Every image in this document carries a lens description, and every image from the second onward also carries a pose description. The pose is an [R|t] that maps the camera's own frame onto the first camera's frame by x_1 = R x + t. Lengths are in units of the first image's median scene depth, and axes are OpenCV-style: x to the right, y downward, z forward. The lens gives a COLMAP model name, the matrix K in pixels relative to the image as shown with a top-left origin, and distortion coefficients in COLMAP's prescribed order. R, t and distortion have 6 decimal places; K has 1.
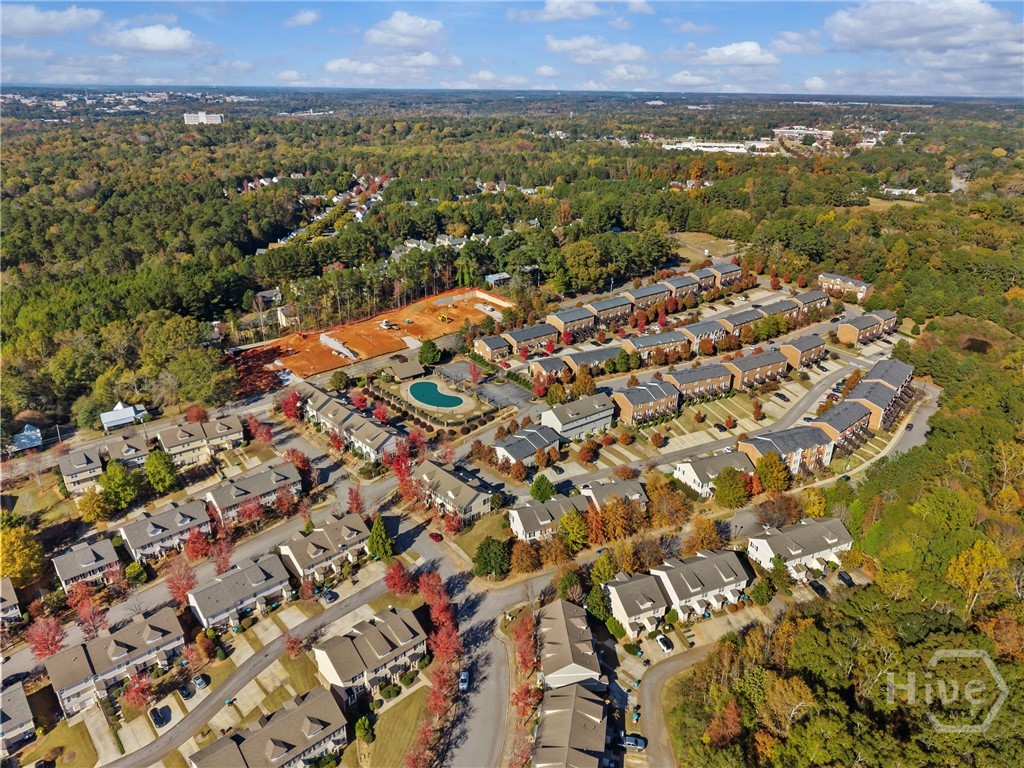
lens RADIAL K [[685.2, 0, 512.0], [0, 685.2, 384.0], [0, 0, 1]] dist [0.003665, -0.000904]
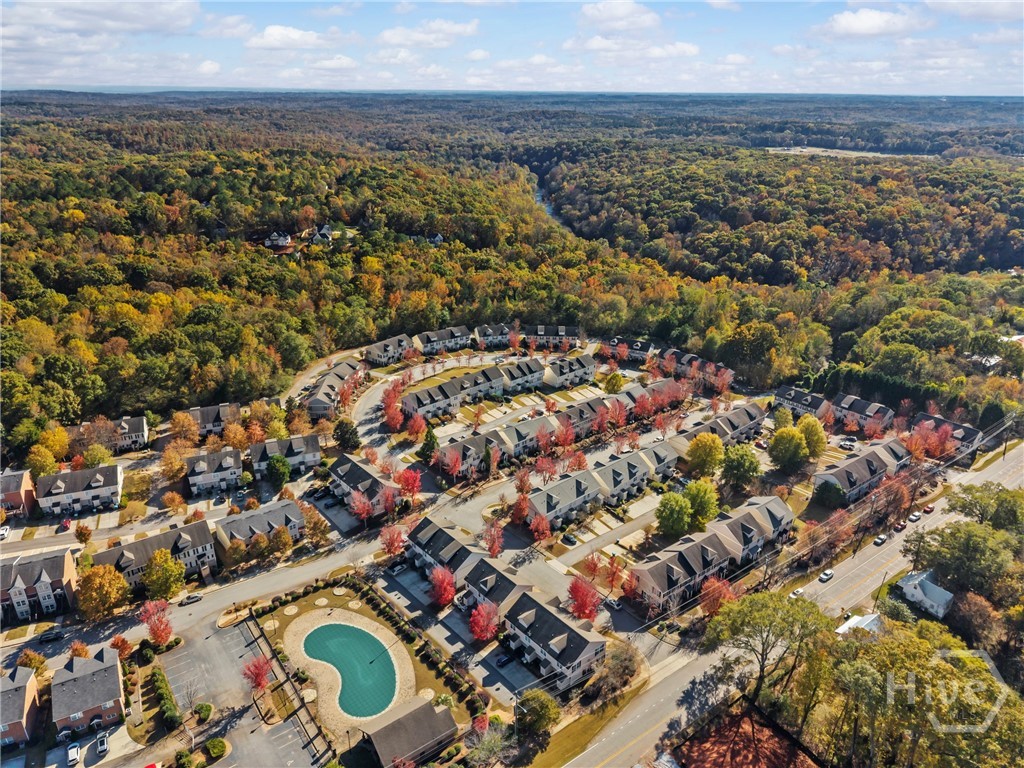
lens RADIAL K [[685.2, 0, 512.0], [0, 685.2, 384.0], [0, 0, 1]] dist [0.003665, -0.000904]
pose [[-0.999572, -0.024892, 0.015400, -0.299679], [-0.005840, 0.685135, 0.728393, -0.651988], [-0.028682, 0.727991, -0.684987, 1.482743]]
